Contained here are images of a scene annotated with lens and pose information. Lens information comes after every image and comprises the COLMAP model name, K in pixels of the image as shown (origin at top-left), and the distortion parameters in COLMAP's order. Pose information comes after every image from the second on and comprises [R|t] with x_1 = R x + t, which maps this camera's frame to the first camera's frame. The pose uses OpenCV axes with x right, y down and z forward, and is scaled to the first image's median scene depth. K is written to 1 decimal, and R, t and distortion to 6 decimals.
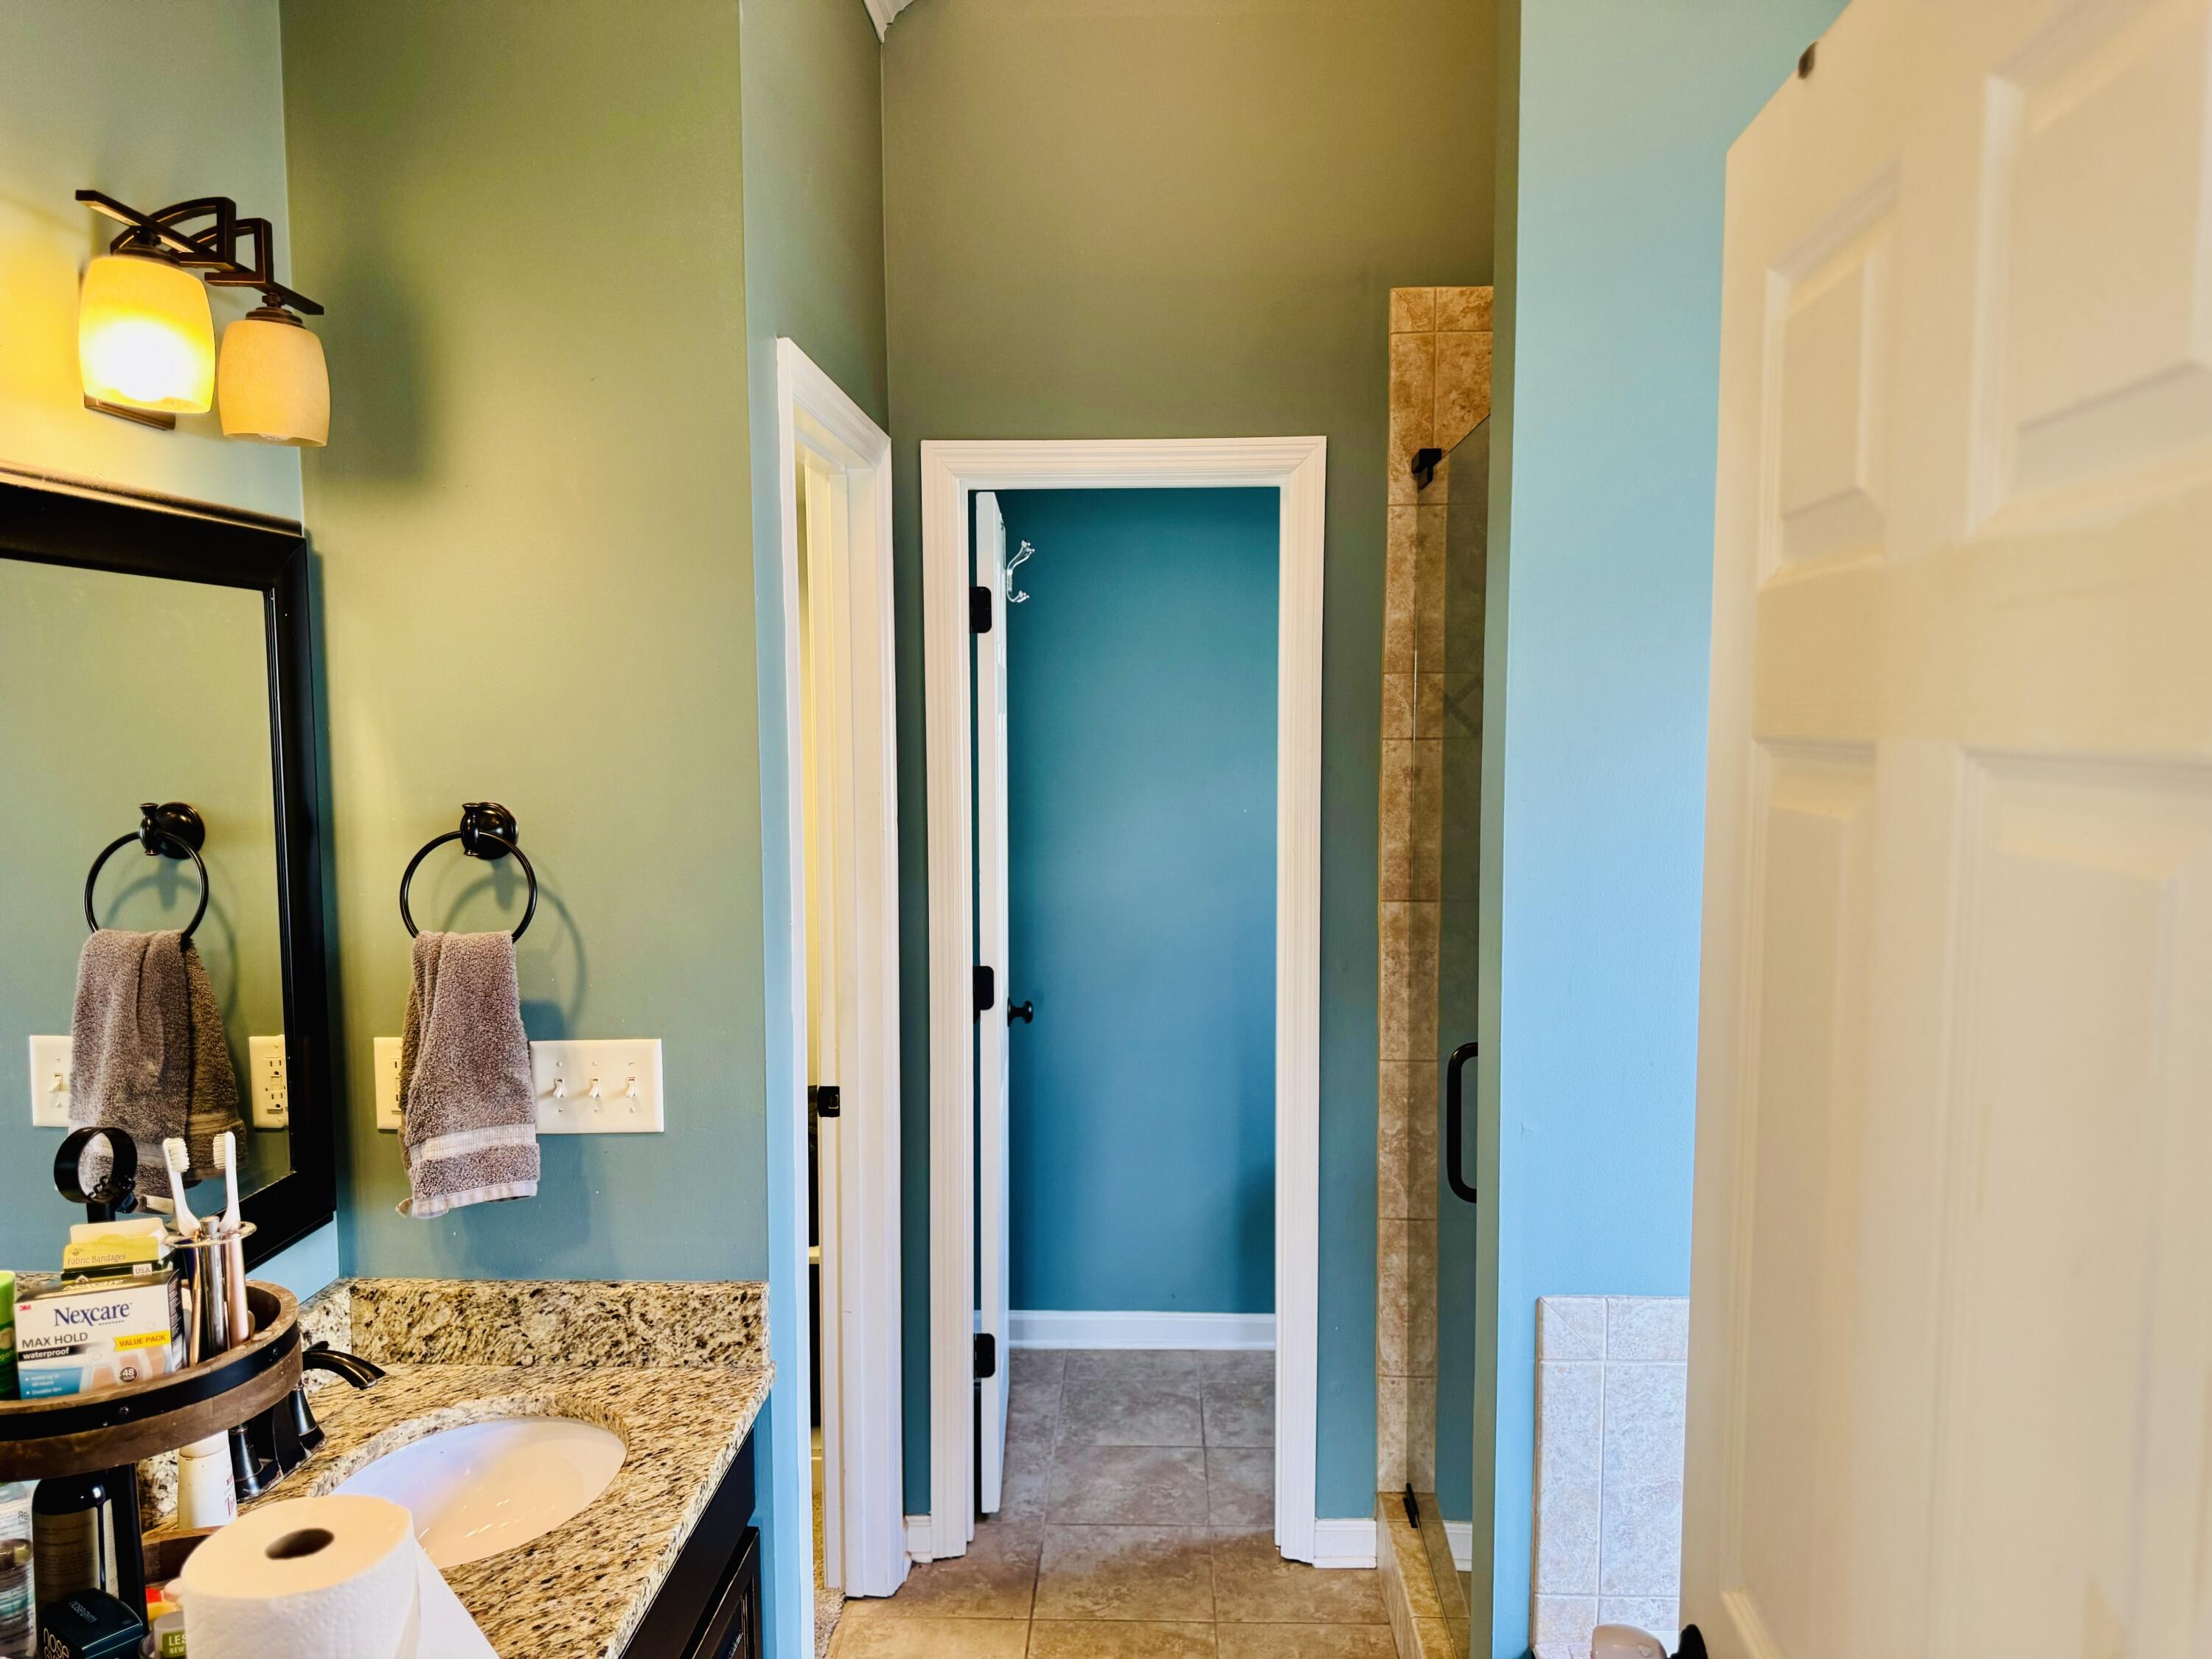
lens RADIAL K [[1577.5, 0, 1100.6], [0, 1577.5, 841.3], [0, 0, 1]] dist [0.107371, -0.177622]
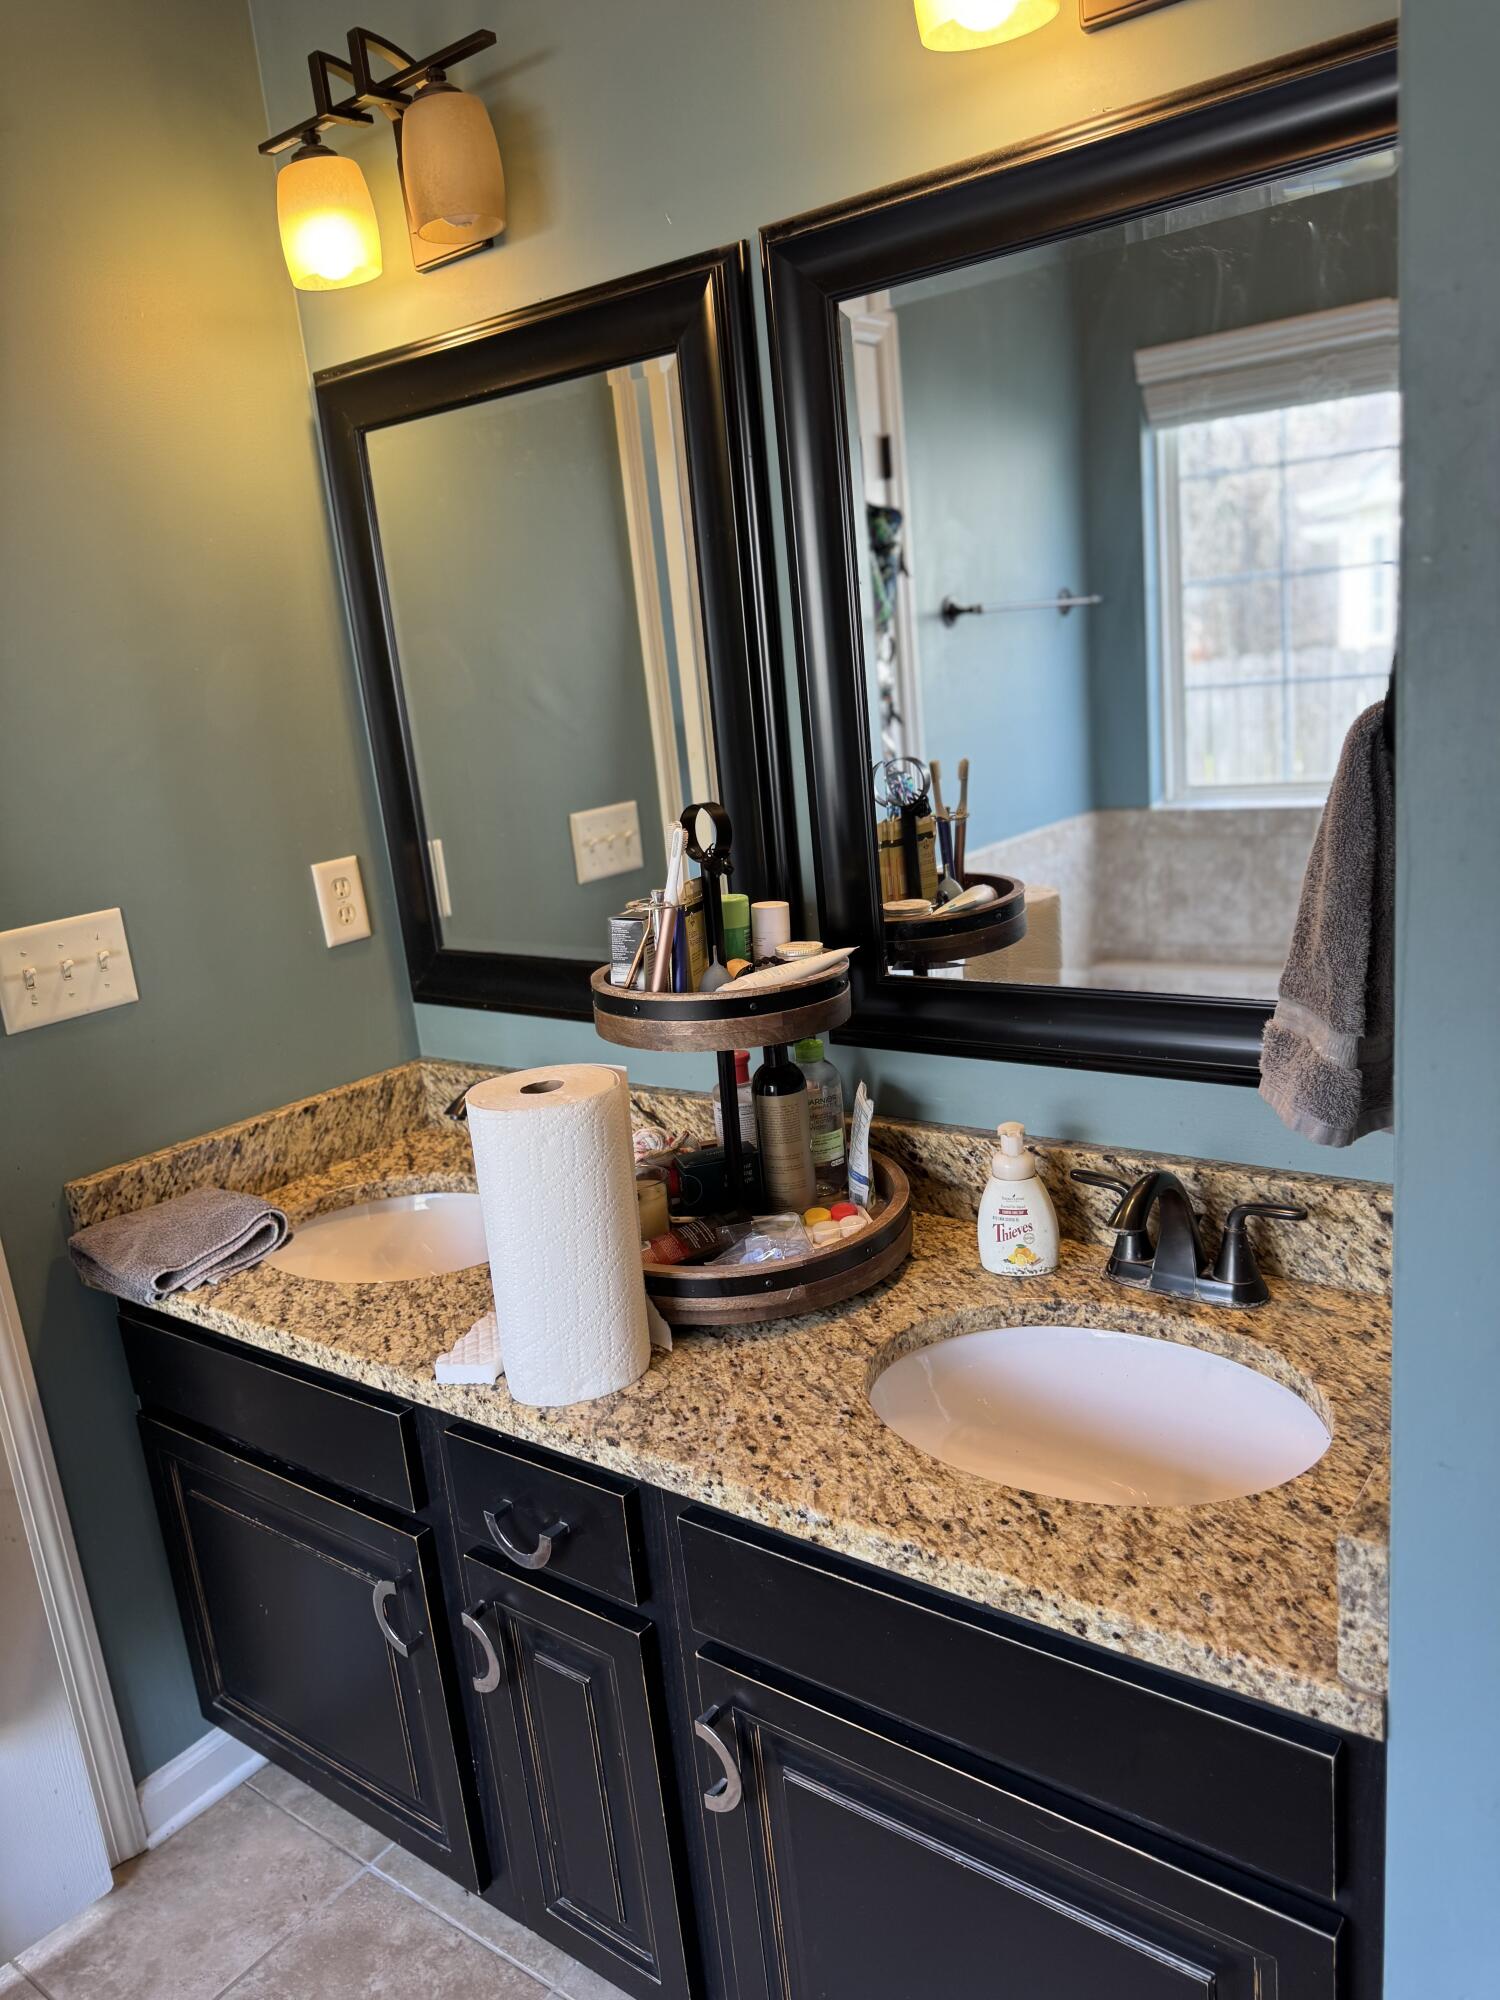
lens RADIAL K [[1426.3, 0, 750.5], [0, 1426.3, 1005.5], [0, 0, 1]] dist [0.107371, -0.177622]
pose [[-0.565377, 0.270118, -0.779349, 0.231122], [0.040442, 0.952799, 0.300896, -0.014527], [0.823841, 0.138602, -0.549615, 1.326857]]
